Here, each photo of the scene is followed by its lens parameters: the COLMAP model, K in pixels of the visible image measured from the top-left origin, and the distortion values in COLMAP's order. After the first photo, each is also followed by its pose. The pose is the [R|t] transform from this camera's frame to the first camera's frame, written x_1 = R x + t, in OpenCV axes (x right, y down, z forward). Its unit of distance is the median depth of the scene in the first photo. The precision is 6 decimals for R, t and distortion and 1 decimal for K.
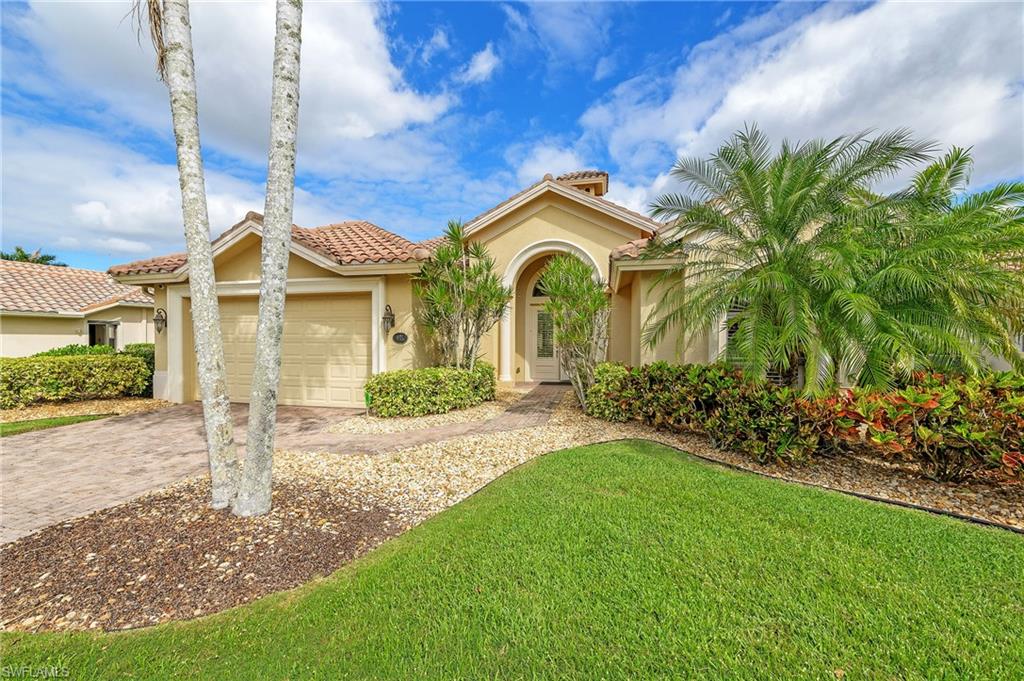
lens RADIAL K [[419.9, 0, 488.4], [0, 419.9, 344.3], [0, 0, 1]] dist [0.003806, 0.000357]
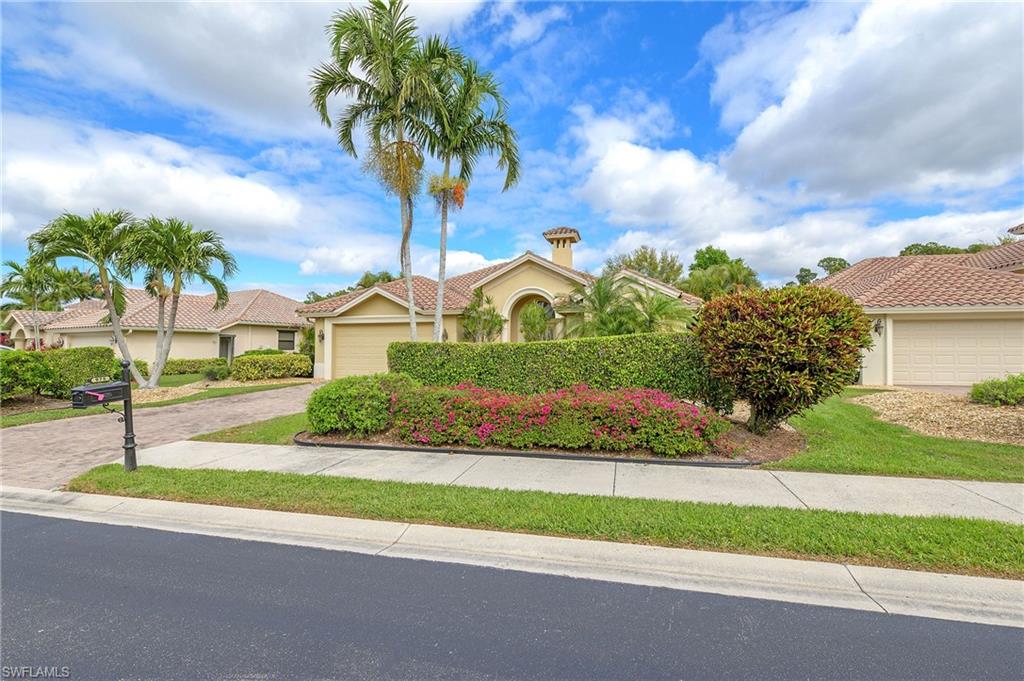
lens RADIAL K [[465.0, 0, 515.5], [0, 465.0, 336.6], [0, 0, 1]] dist [0.024621, 0.000088]
pose [[0.999129, -0.001973, 0.041693, 0.007966], [0.003539, 0.999290, -0.037499, 0.027403], [-0.041590, 0.037614, 0.998427, -1.119900]]
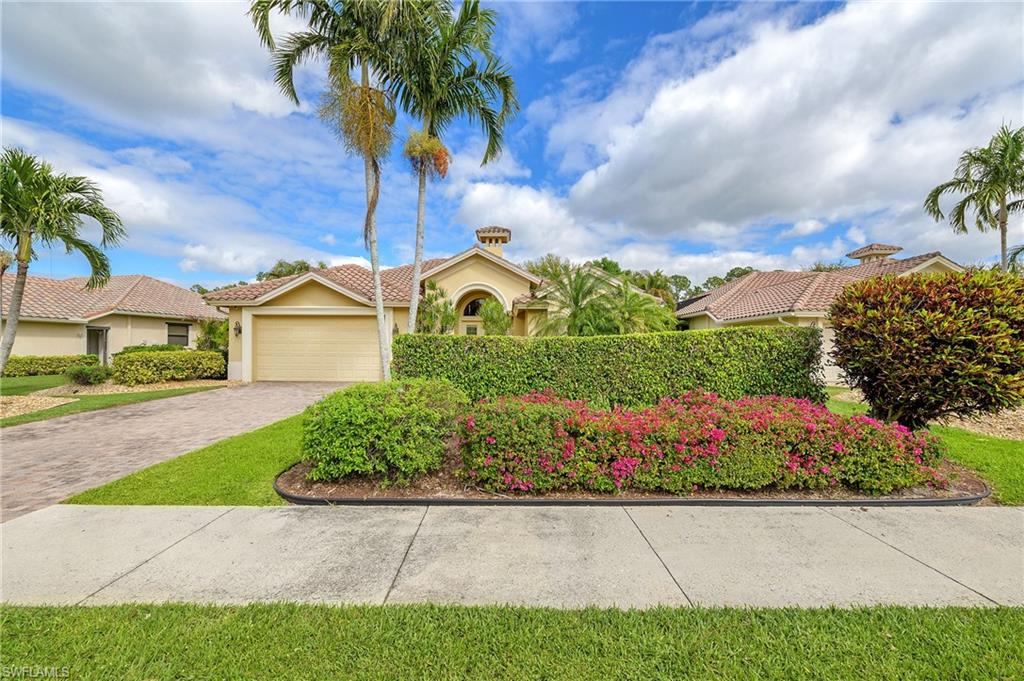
lens RADIAL K [[419.9, 0, 509.7], [0, 419.9, 348.6], [0, 0, 1]] dist [0.003806, 0.000357]
pose [[0.961358, 0.003722, 0.275275, -0.232750], [-0.001129, 0.999954, -0.009575, 0.029036], [-0.275298, 0.008894, 0.961318, -0.773890]]
